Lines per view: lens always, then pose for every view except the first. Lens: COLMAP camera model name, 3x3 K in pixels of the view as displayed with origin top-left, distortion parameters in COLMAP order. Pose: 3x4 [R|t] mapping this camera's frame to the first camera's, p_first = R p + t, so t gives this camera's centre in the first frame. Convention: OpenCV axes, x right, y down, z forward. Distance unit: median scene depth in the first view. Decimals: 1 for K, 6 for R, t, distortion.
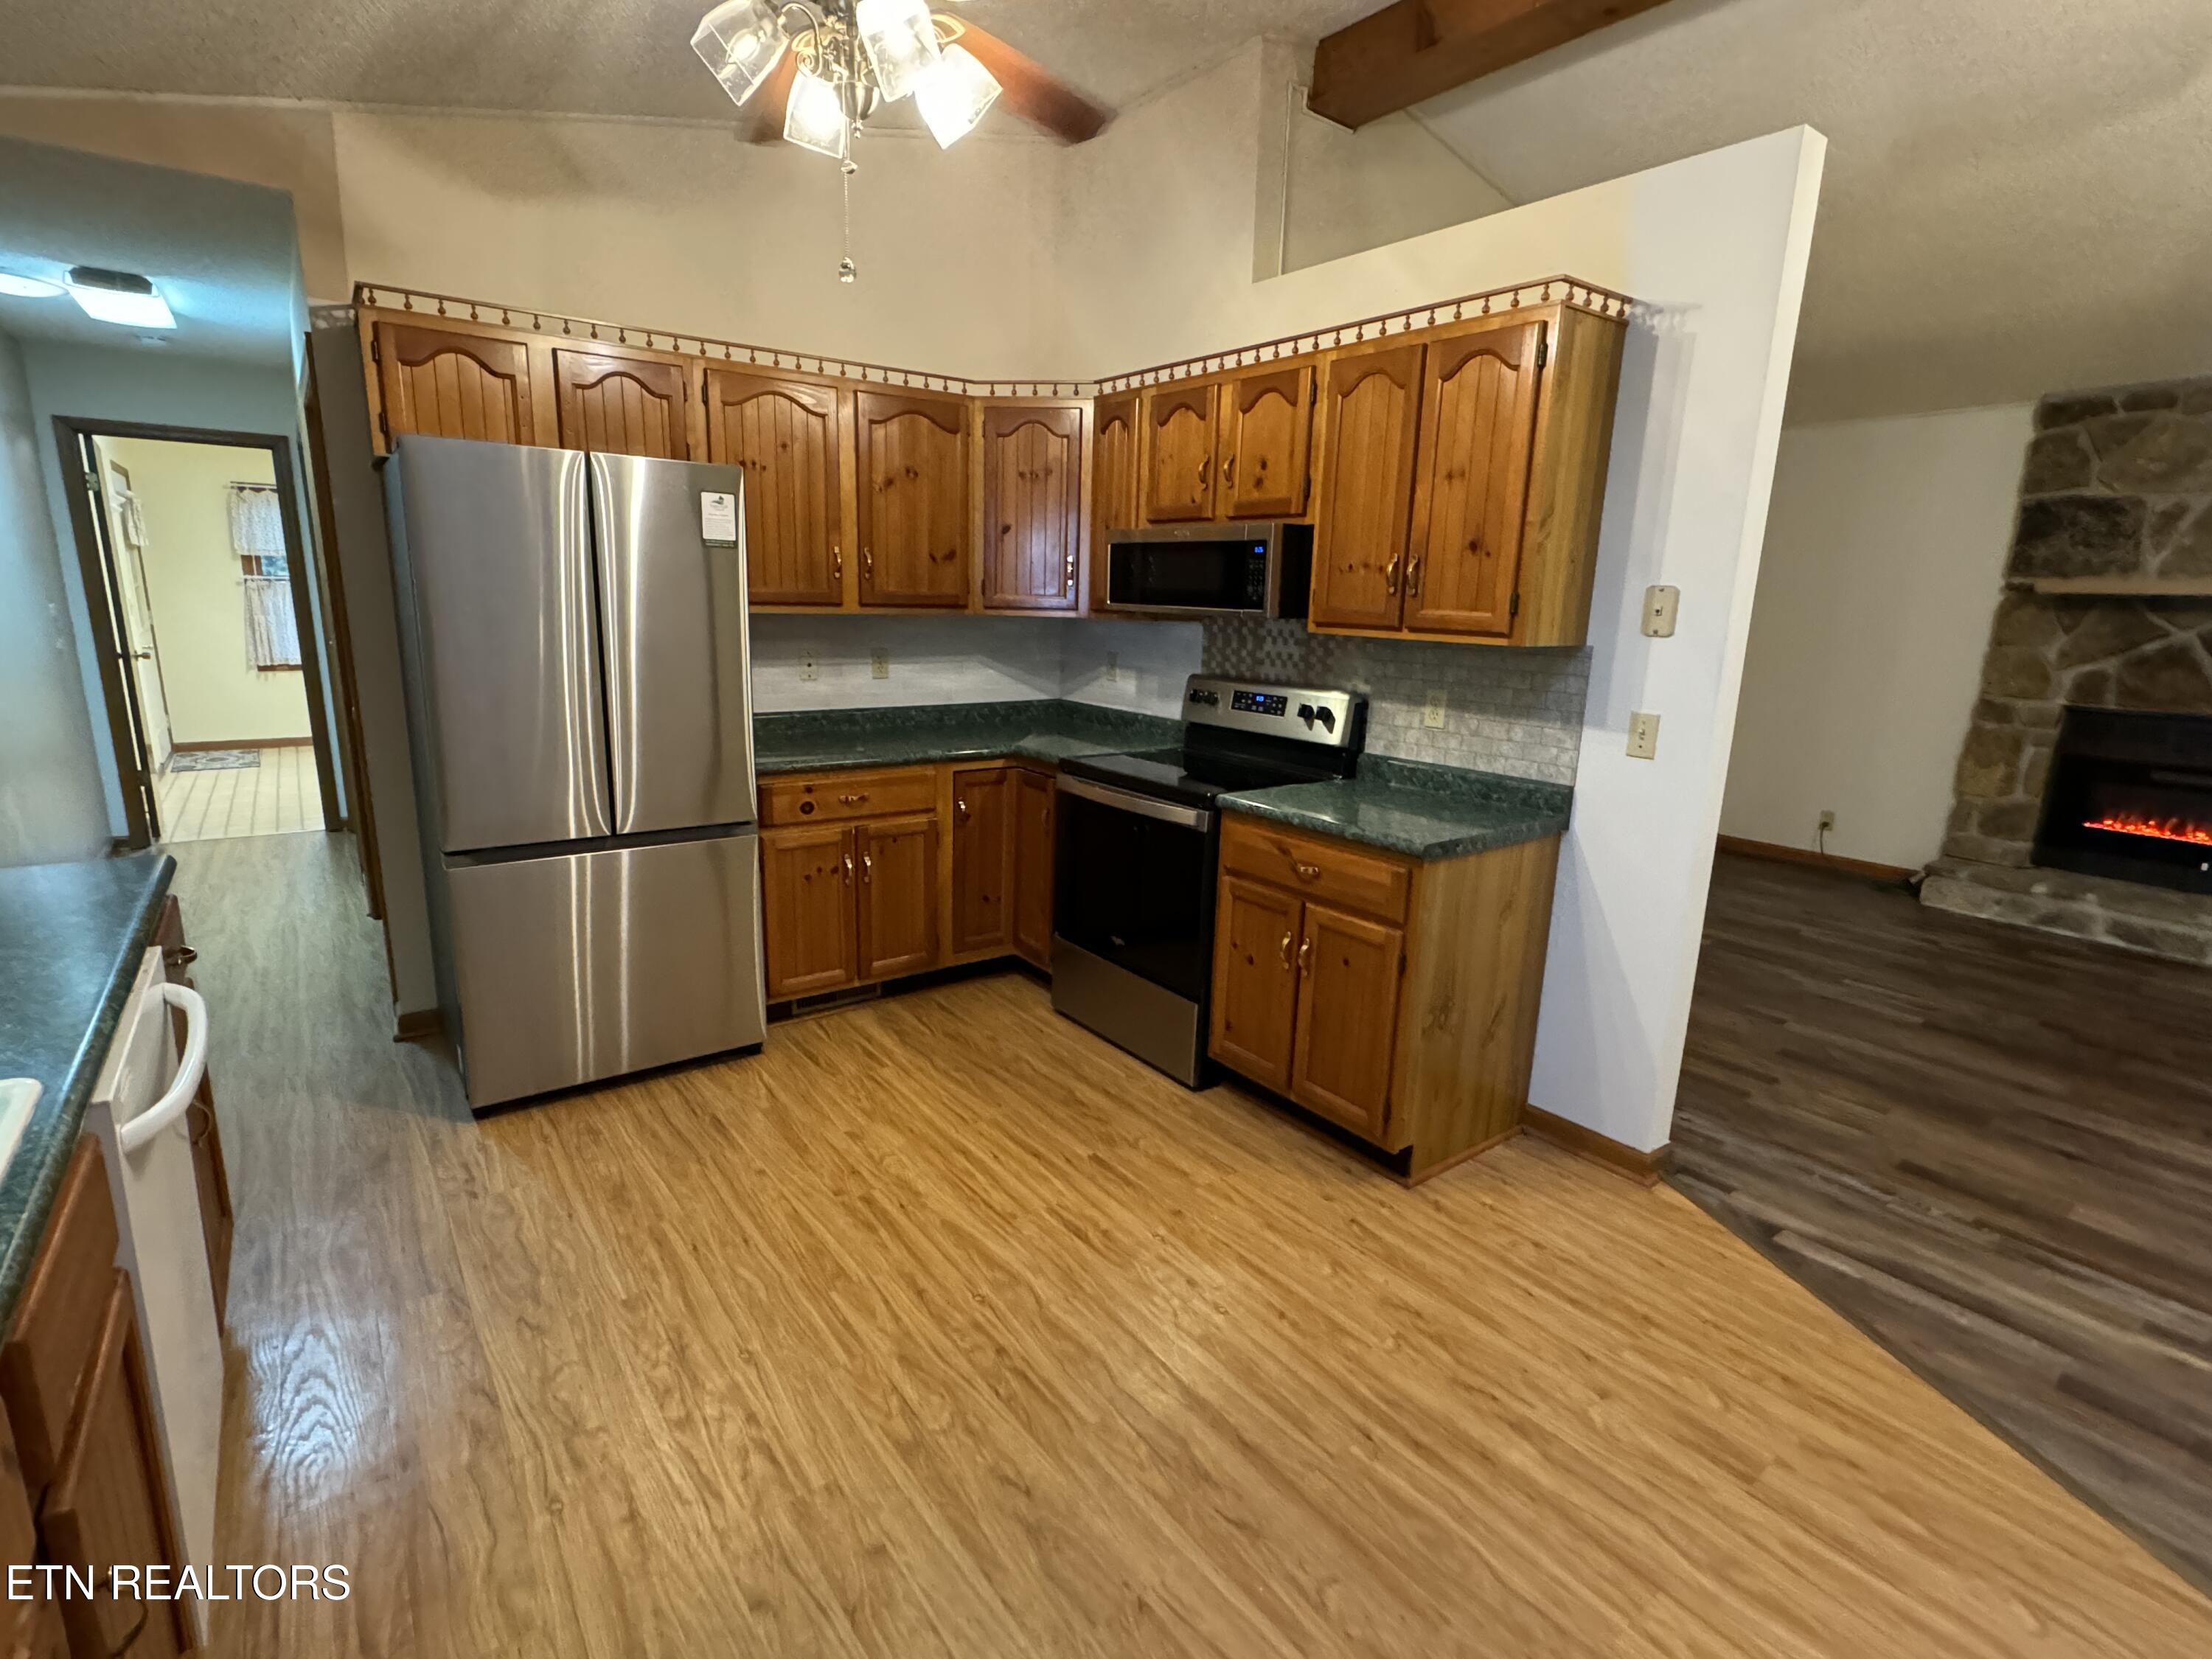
lens RADIAL K [[1047.7, 0, 1092.3], [0, 1047.7, 829.0], [0, 0, 1]] dist [0.001900, 0.000048]
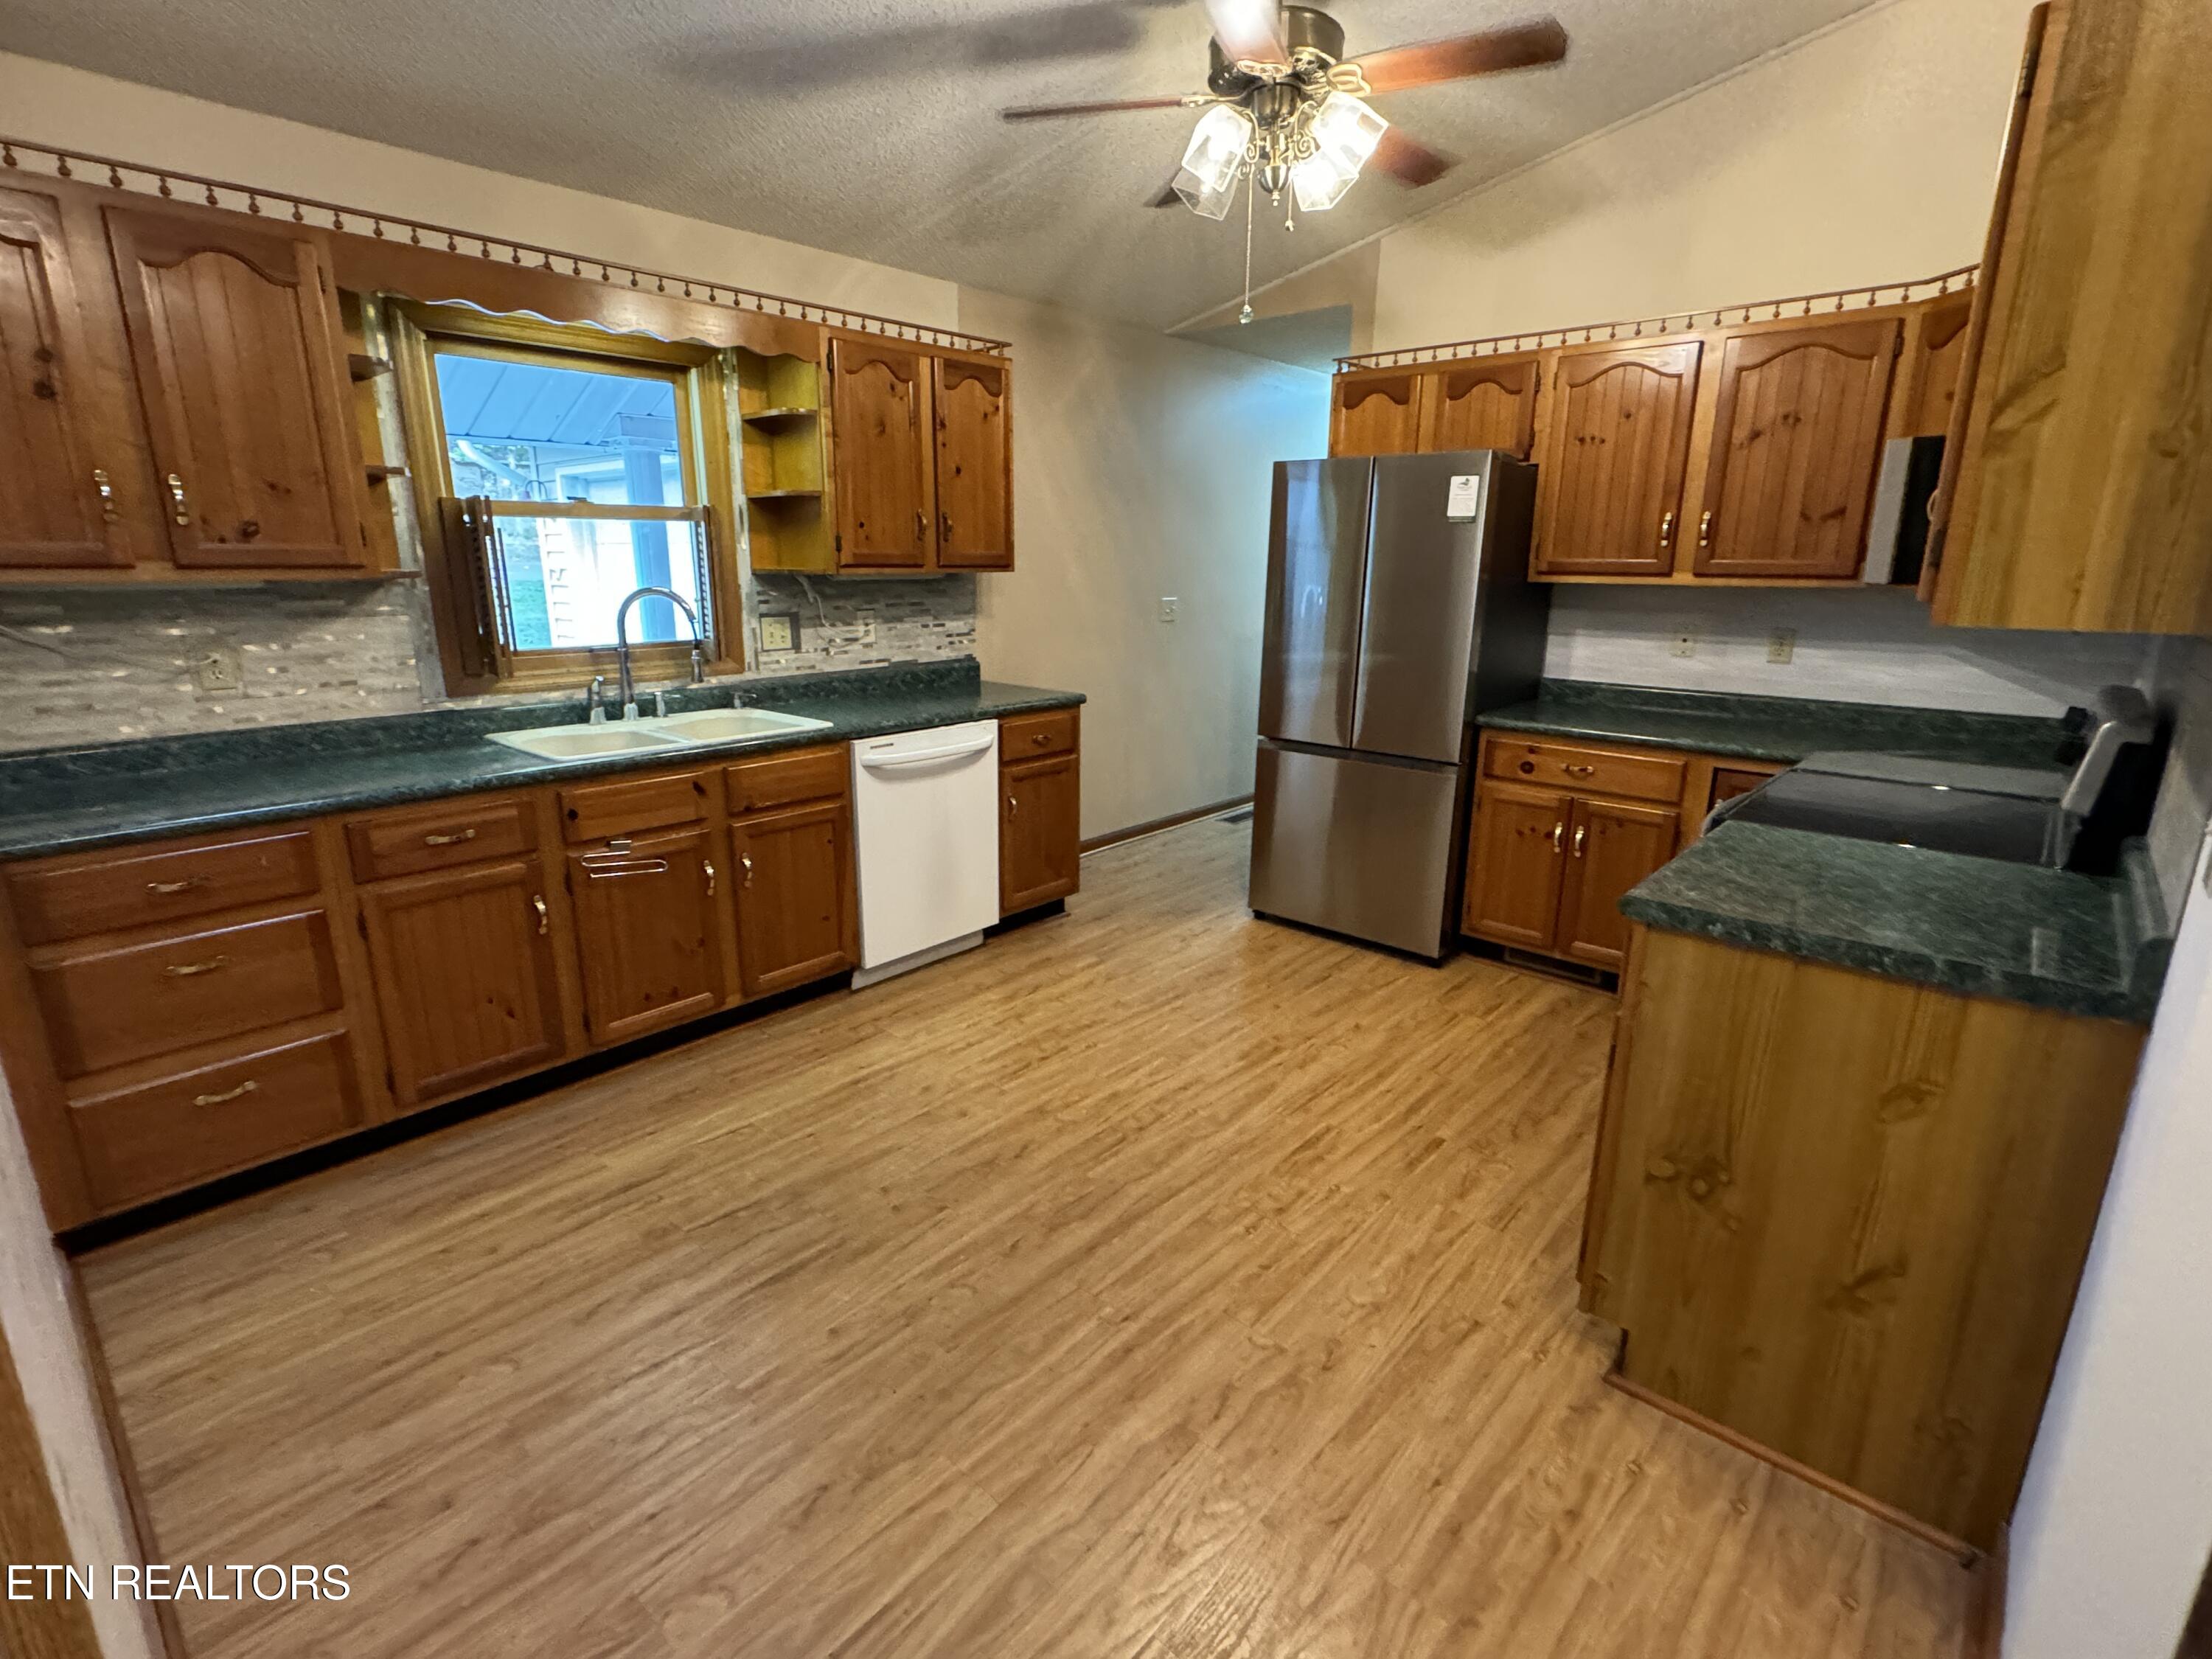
lens RADIAL K [[1047.7, 0, 1093.5], [0, 1047.7, 826.4], [0, 0, 1]] dist [0.001900, 0.000048]
pose [[0.196263, 0.221645, -0.955172, 0.768711], [-0.218919, 0.959434, 0.177652, -0.063589], [0.955801, 0.174239, 0.236824, 0.402222]]
